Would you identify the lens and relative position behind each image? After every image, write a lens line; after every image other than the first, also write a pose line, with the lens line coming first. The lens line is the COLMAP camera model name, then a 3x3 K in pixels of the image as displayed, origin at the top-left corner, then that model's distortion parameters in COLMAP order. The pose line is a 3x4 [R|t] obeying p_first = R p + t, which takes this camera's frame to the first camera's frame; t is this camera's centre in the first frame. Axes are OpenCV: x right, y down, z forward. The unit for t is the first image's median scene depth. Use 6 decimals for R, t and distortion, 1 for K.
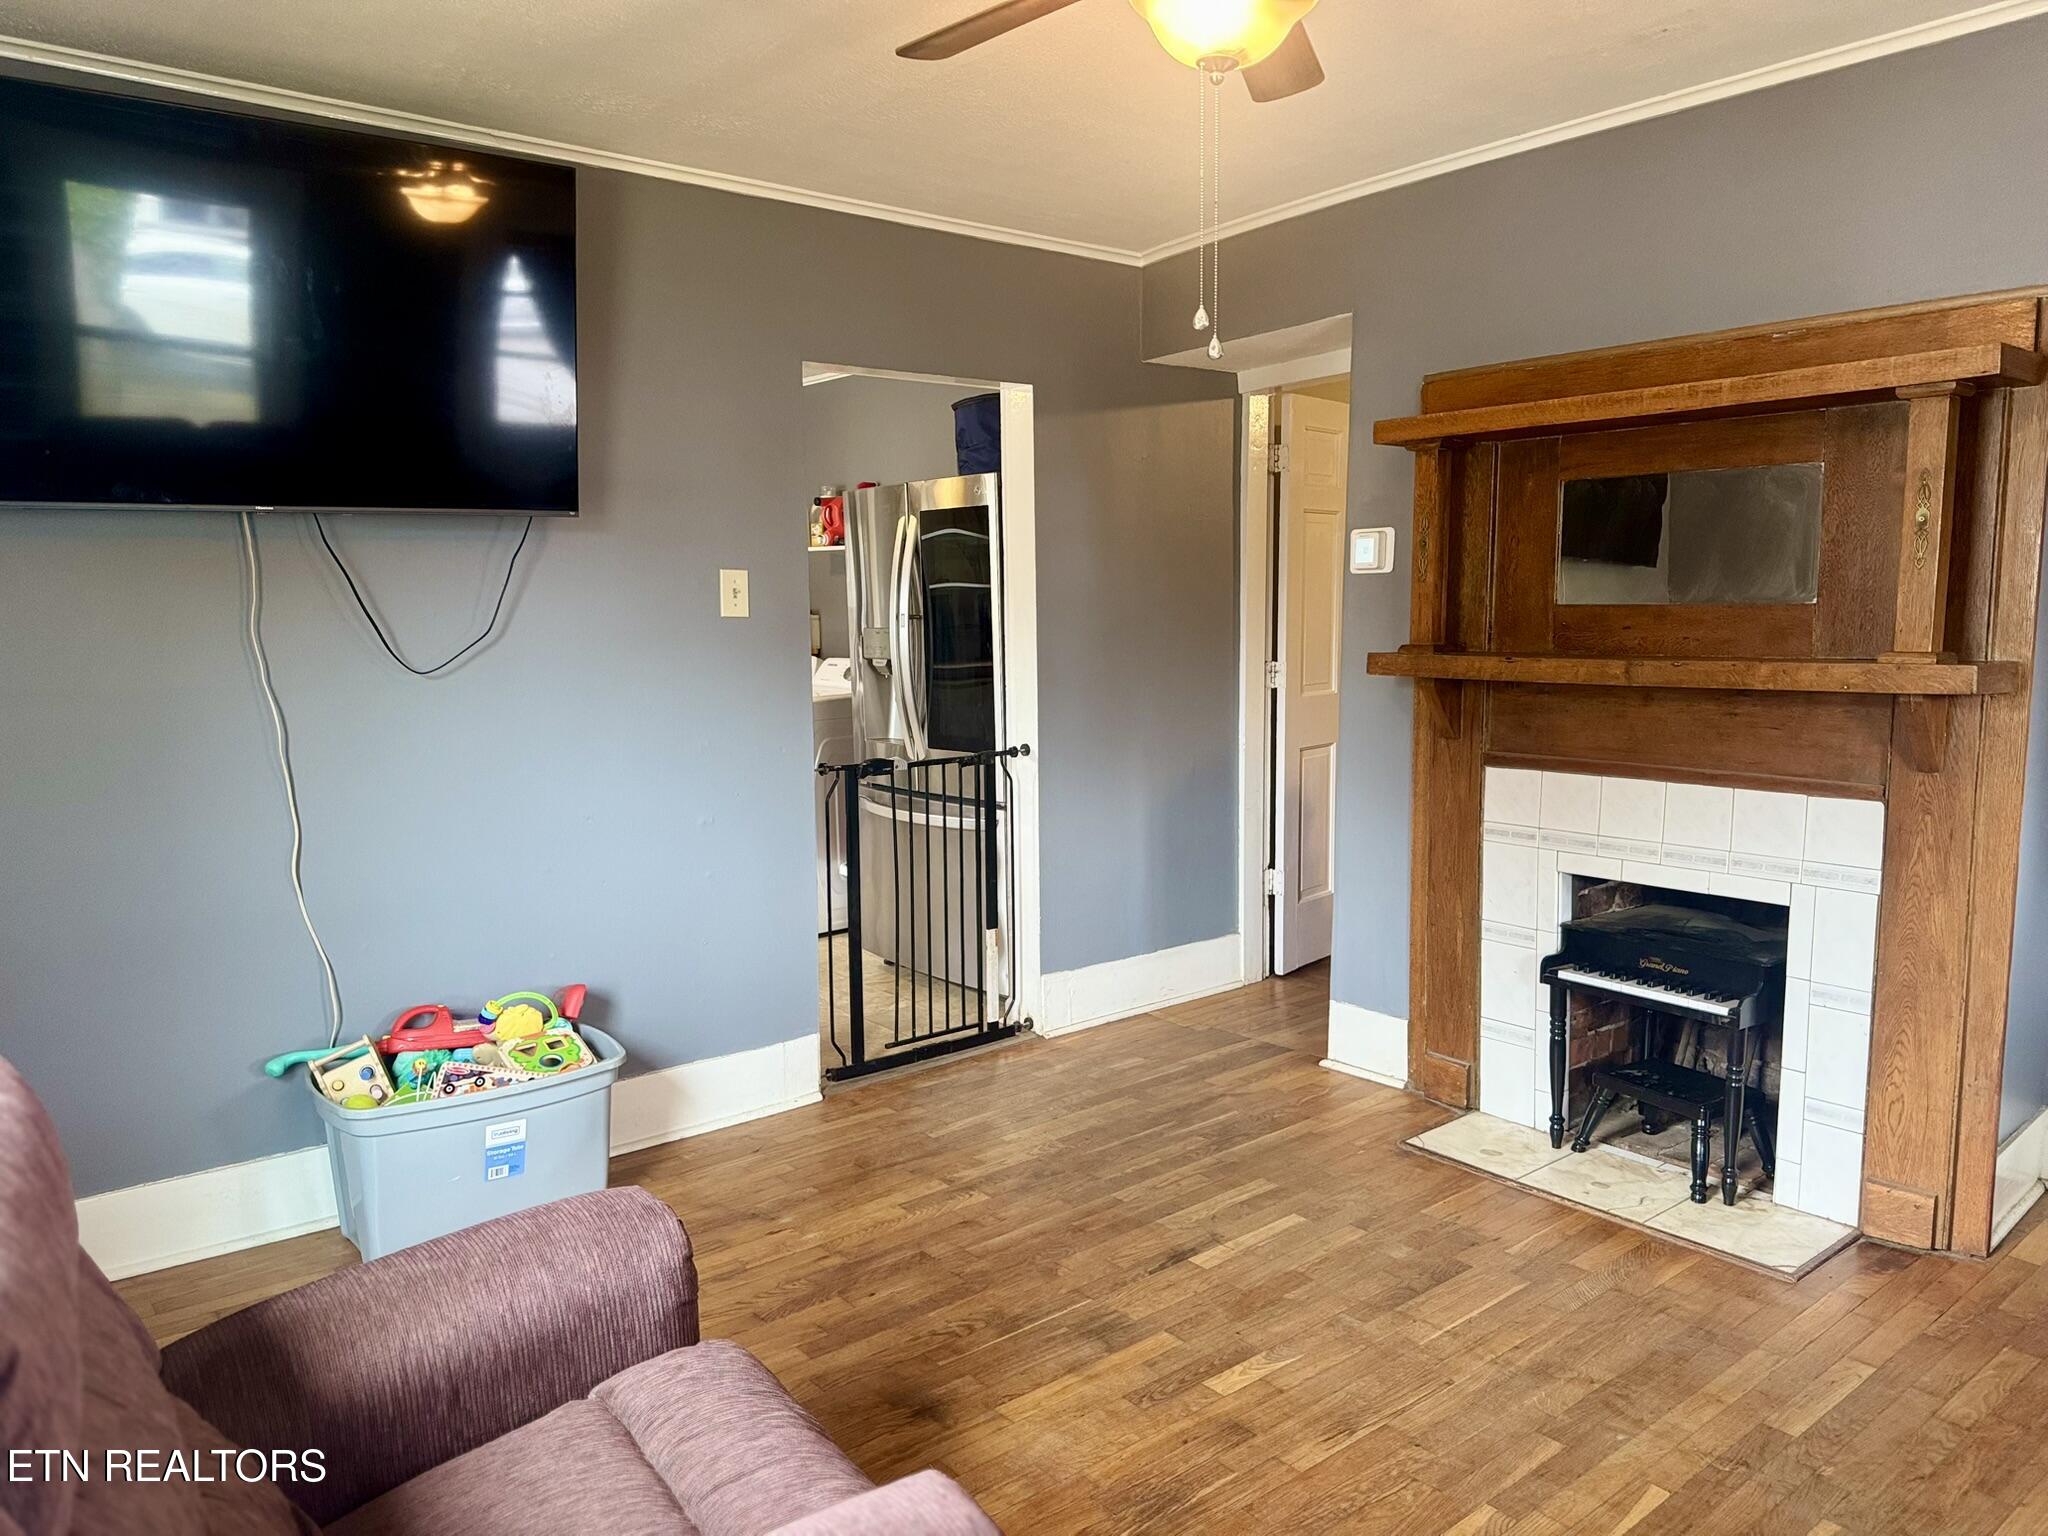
lens RADIAL K [[1440.0, 0, 1024.0], [0, 1440.0, 768.0], [0, 0, 1]] dist [0.094839, -0.135503]
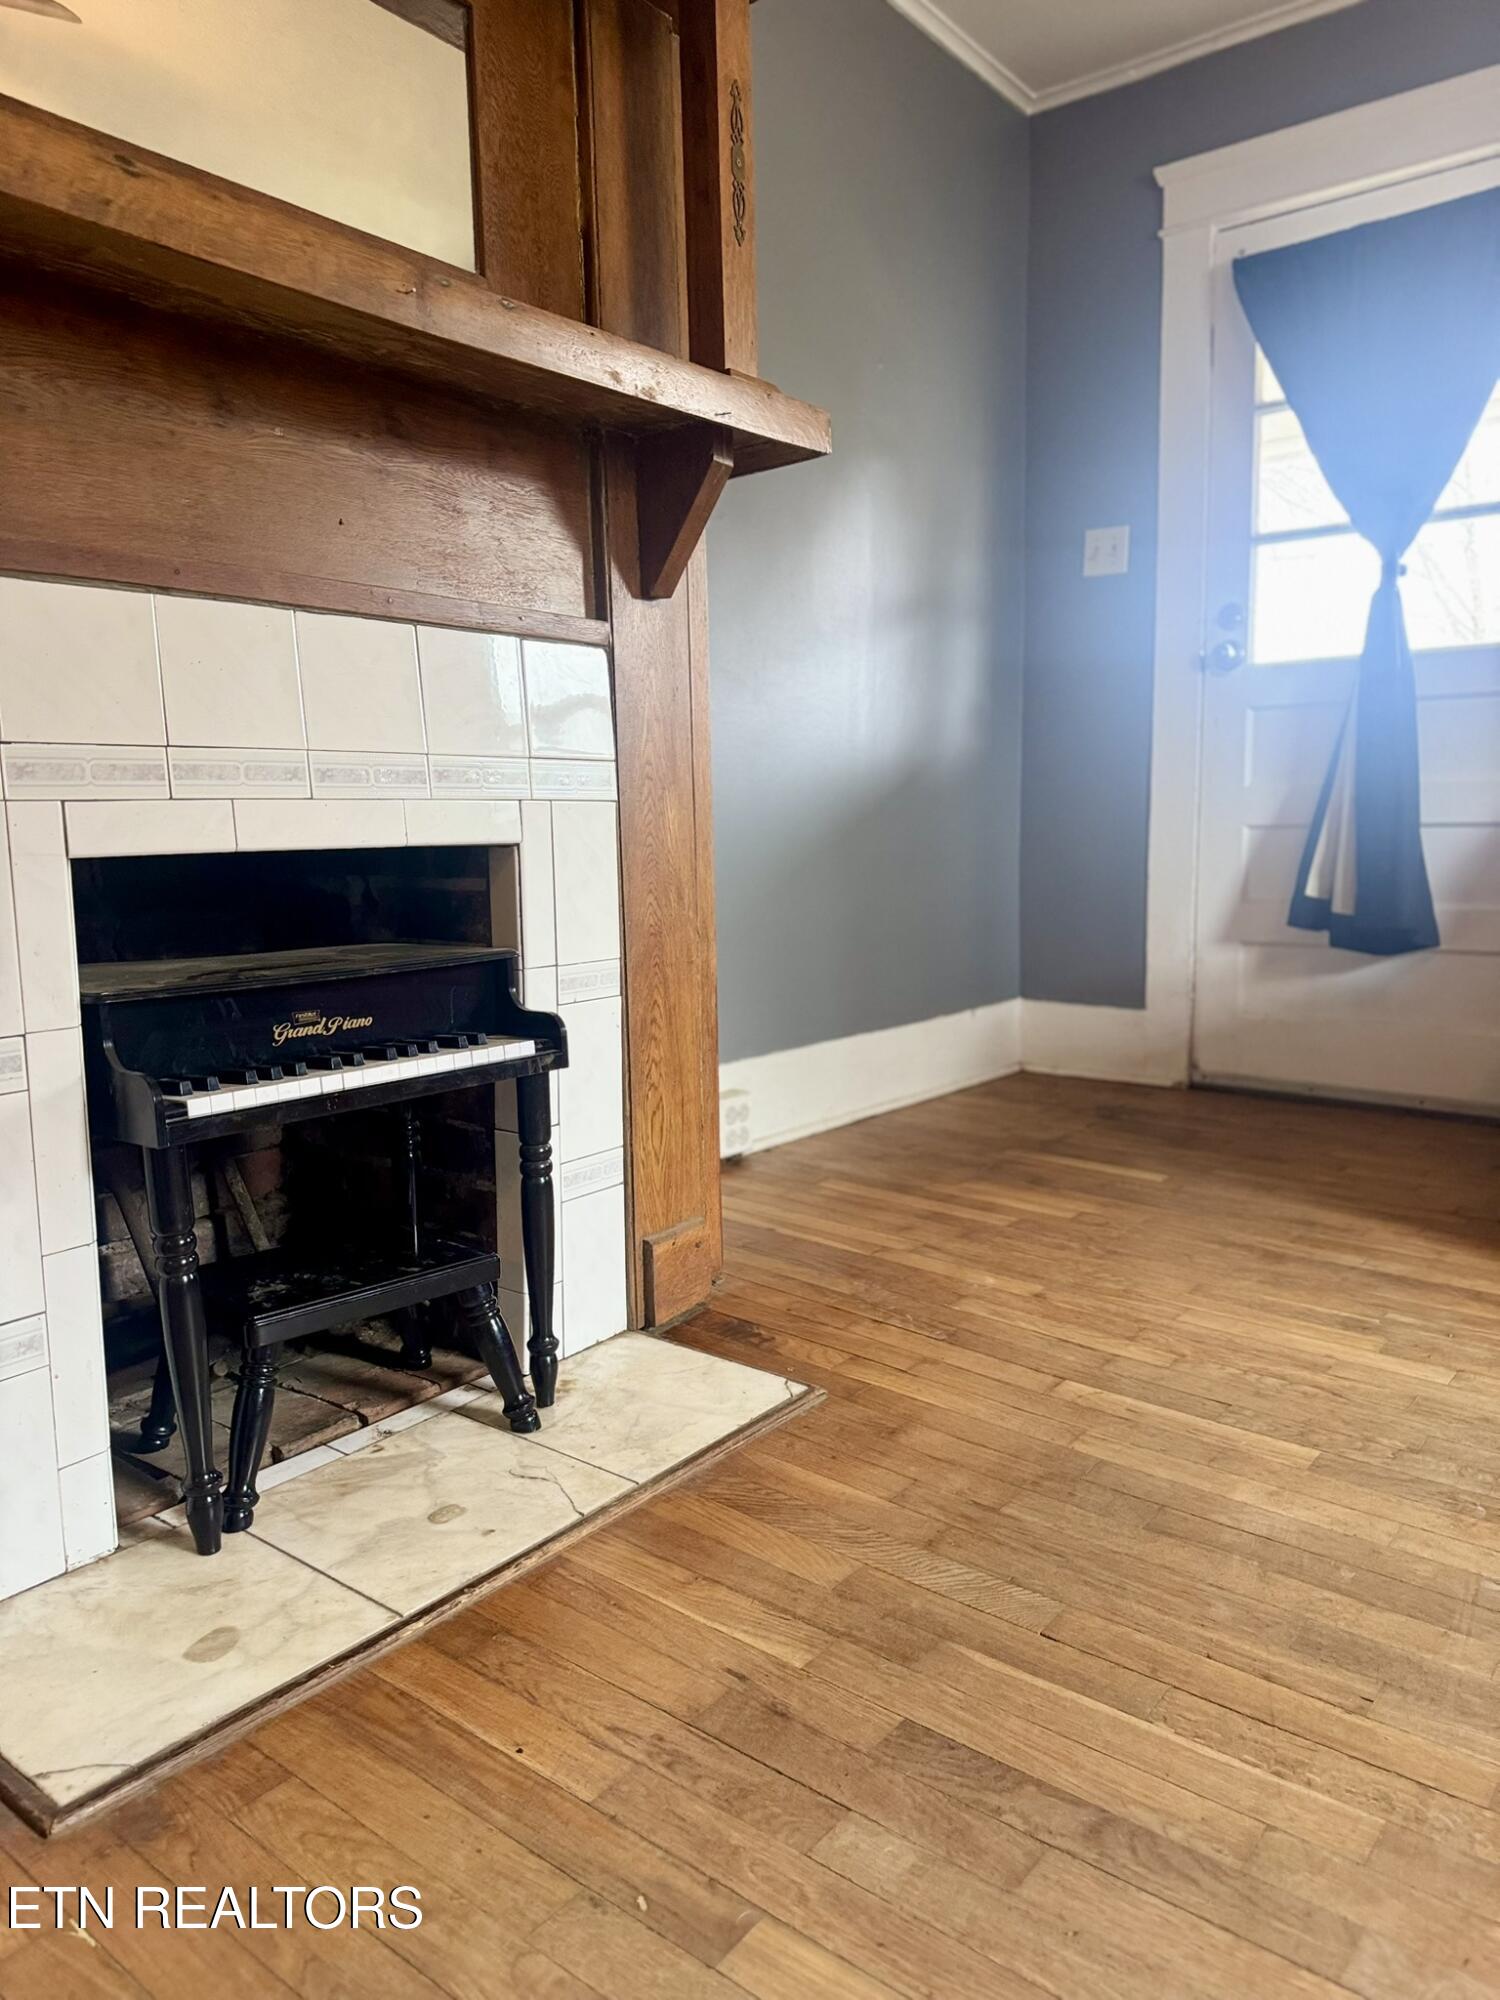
lens RADIAL K [[1406.3, 0, 736.0], [0, 1406.3, 1001.4], [0, 0, 1]] dist [0.094839, -0.135503]
pose [[-0.214389, -0.109539, 0.970587, -0.027614], [0.137241, 0.980455, 0.140967, 0.086273], [-0.967059, 0.163427, -0.195165, 0.998184]]
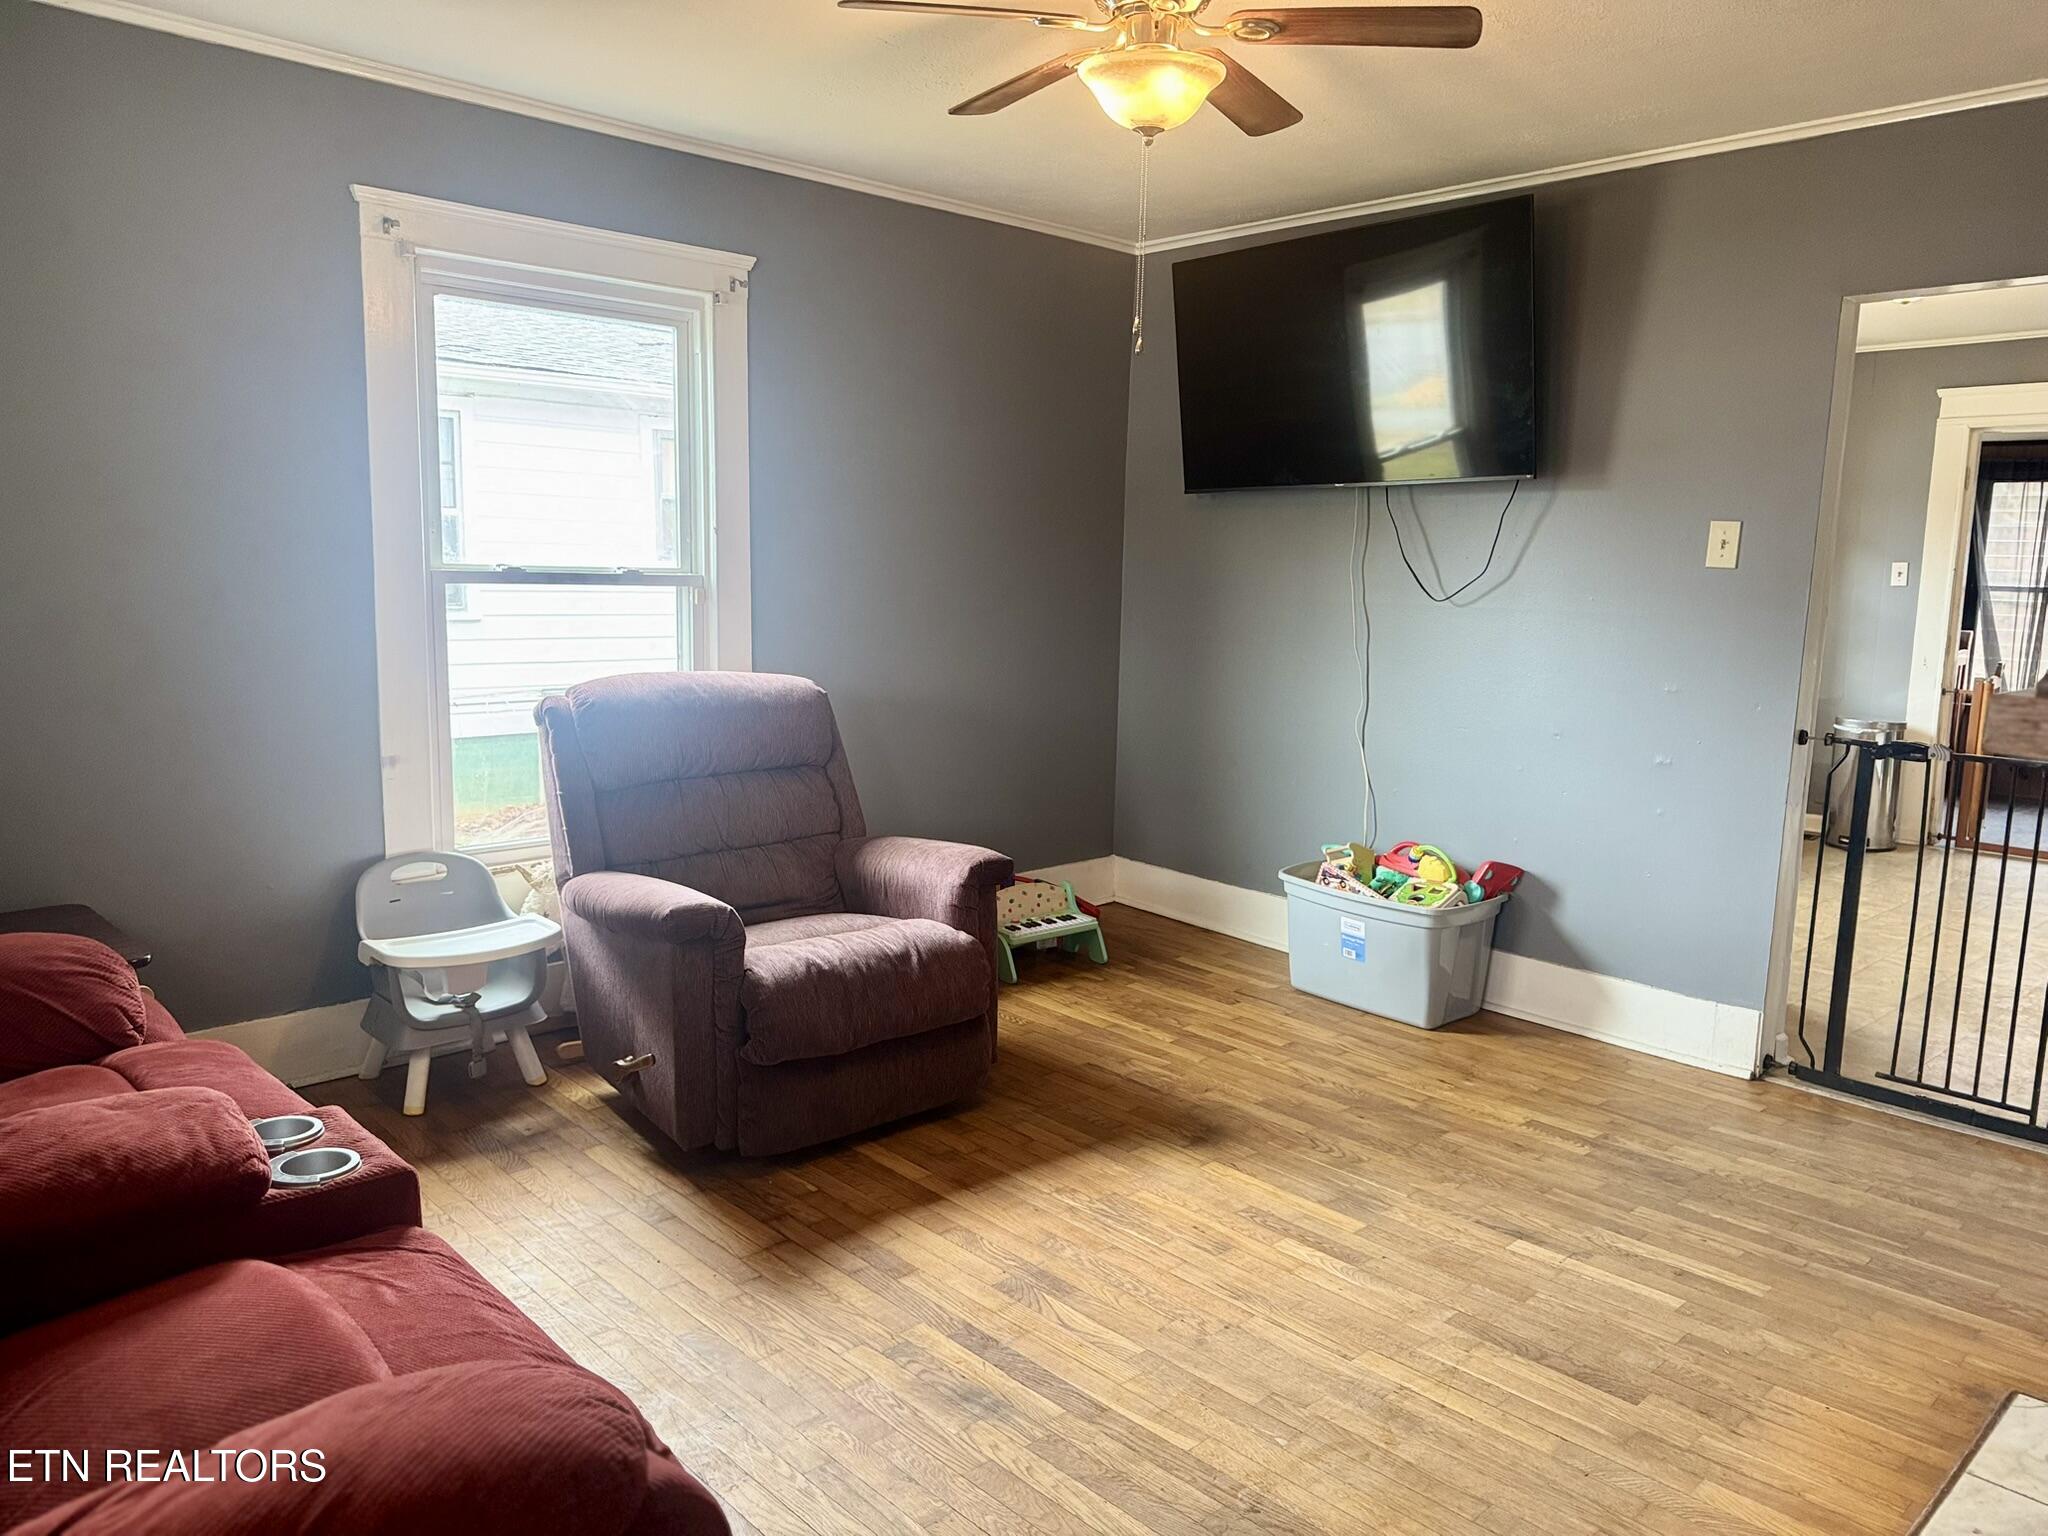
lens RADIAL K [[1440.0, 0, 1024.0], [0, 1440.0, 768.0], [0, 0, 1]] dist [0.094839, -0.135503]
pose [[0.071191, 0.158615, -0.984771, 0.920890], [-0.142798, 0.978727, 0.147318, -0.056262], [0.987188, 0.130135, 0.092326, 0.514265]]
